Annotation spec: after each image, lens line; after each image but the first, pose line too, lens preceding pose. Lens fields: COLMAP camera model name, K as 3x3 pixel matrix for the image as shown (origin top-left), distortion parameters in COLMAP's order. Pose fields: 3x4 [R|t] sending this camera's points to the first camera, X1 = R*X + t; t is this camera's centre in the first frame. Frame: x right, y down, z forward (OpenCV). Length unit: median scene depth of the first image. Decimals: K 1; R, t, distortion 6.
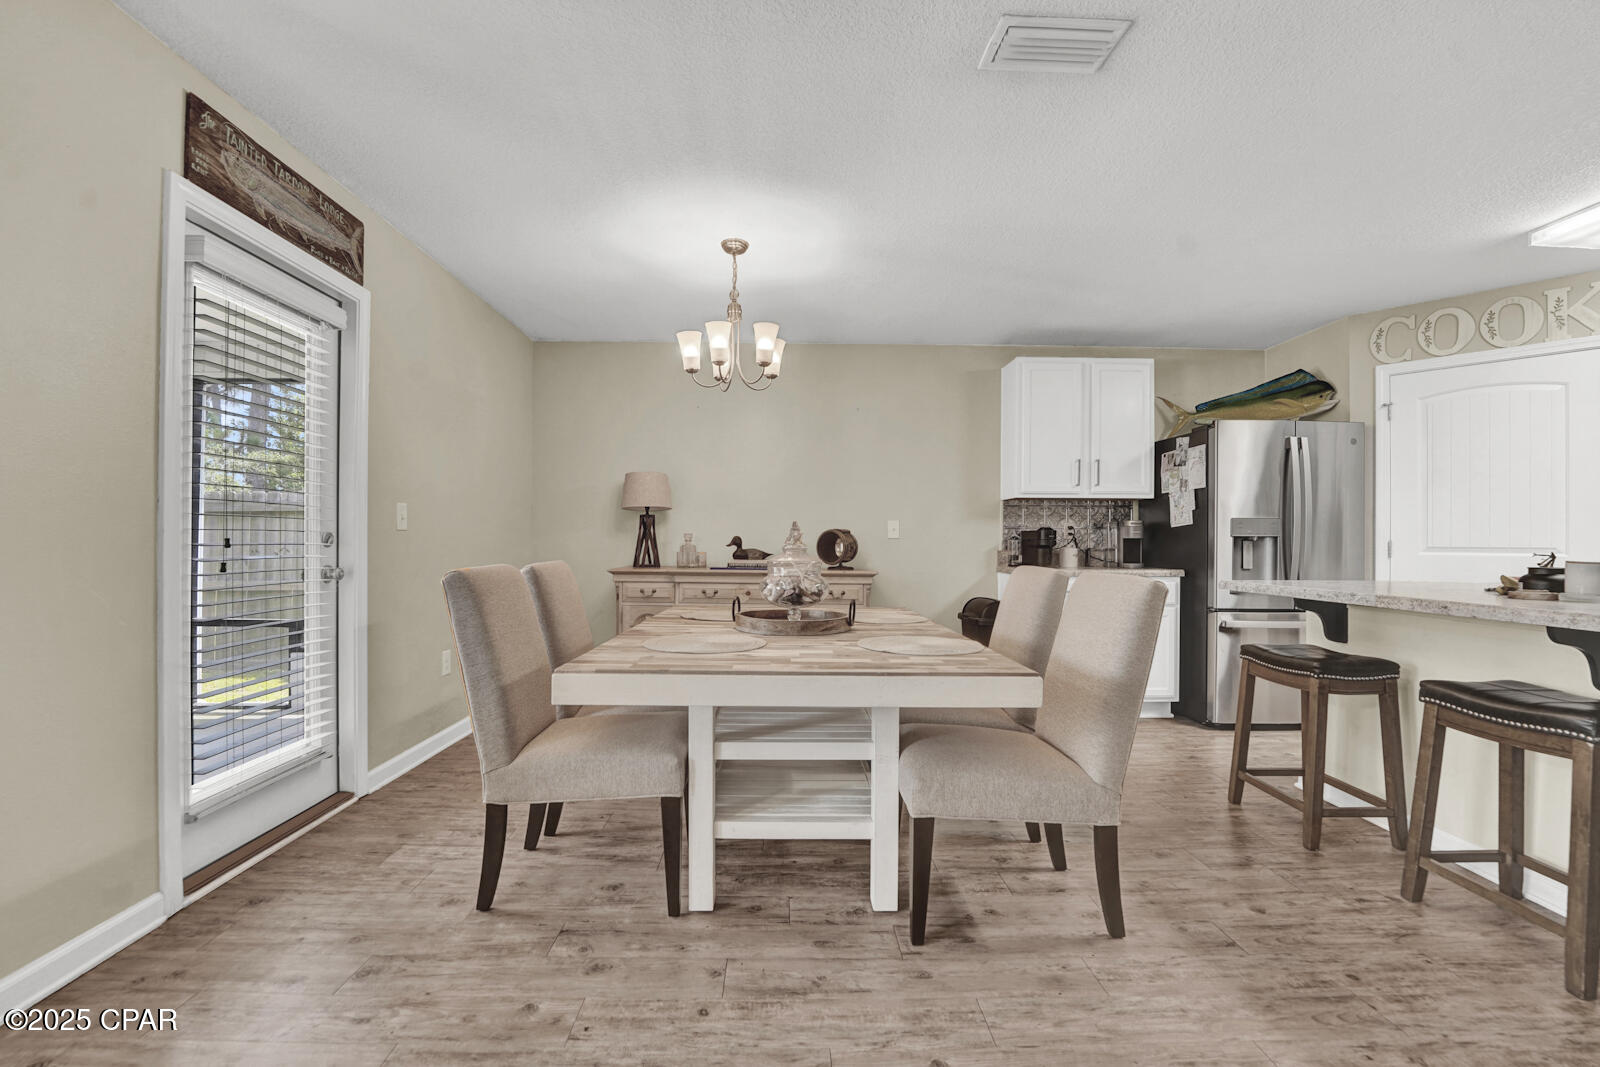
lens RADIAL K [[668.8, 0, 800.0], [0, 668.8, 533.5], [0, 0, 1]] dist [-0.011447, -0.000041]
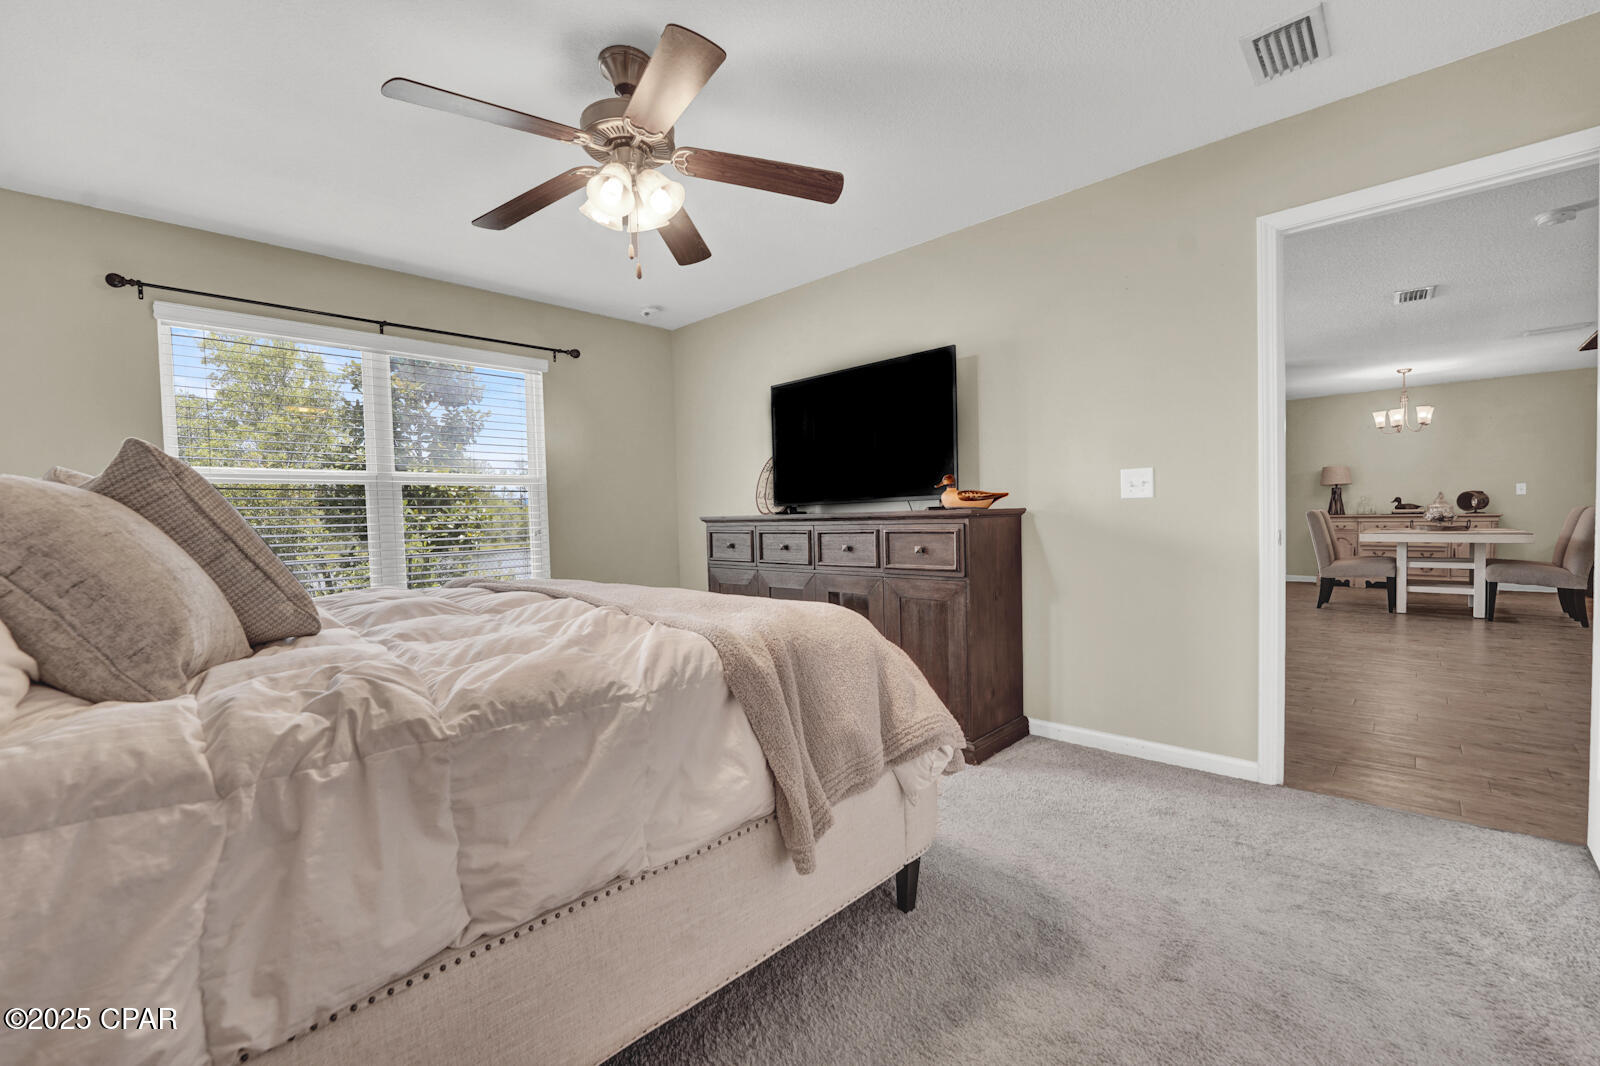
lens RADIAL K [[668.8, 0, 800.0], [0, 668.8, 533.0], [0, 0, 1]] dist [-0.011447, -0.000041]
pose [[0.716357, -0.001680, -0.697732, 0.002978], [0.034708, 0.998845, 0.033229, -0.027041], [0.696870, -0.048021, 0.715588, -2.701996]]
